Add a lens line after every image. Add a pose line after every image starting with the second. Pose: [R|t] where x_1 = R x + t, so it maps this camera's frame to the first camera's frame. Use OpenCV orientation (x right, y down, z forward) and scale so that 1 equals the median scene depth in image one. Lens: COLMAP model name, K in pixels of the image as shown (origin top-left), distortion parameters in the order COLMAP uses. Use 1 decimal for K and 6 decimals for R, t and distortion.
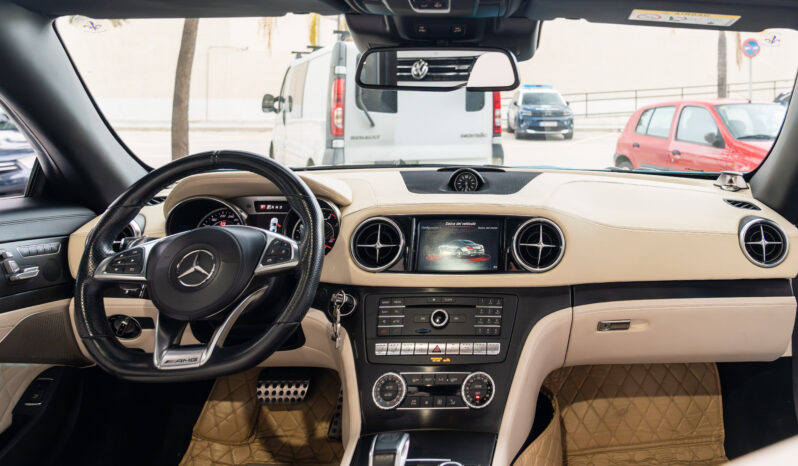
lens RADIAL K [[626.5, 0, 568.1], [0, 626.5, 74.5], [0, 0, 1]] dist [0.010285, 0.000069]
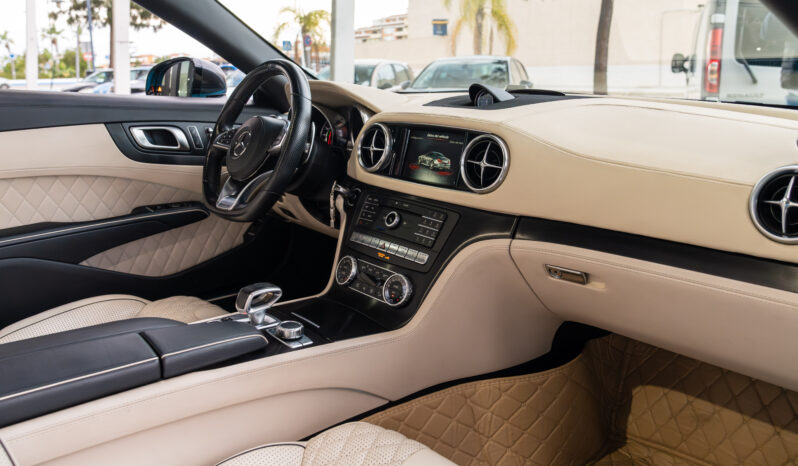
lens RADIAL K [[677.3, 0, 429.8], [0, 677.3, 153.3], [0, 0, 1]] dist [0.008065, 0.065444]
pose [[0.599950, 0.076903, -0.796333, 0.650733], [0.050403, 0.989759, 0.133555, 0.124628], [0.798448, -0.120264, 0.589930, 0.374851]]
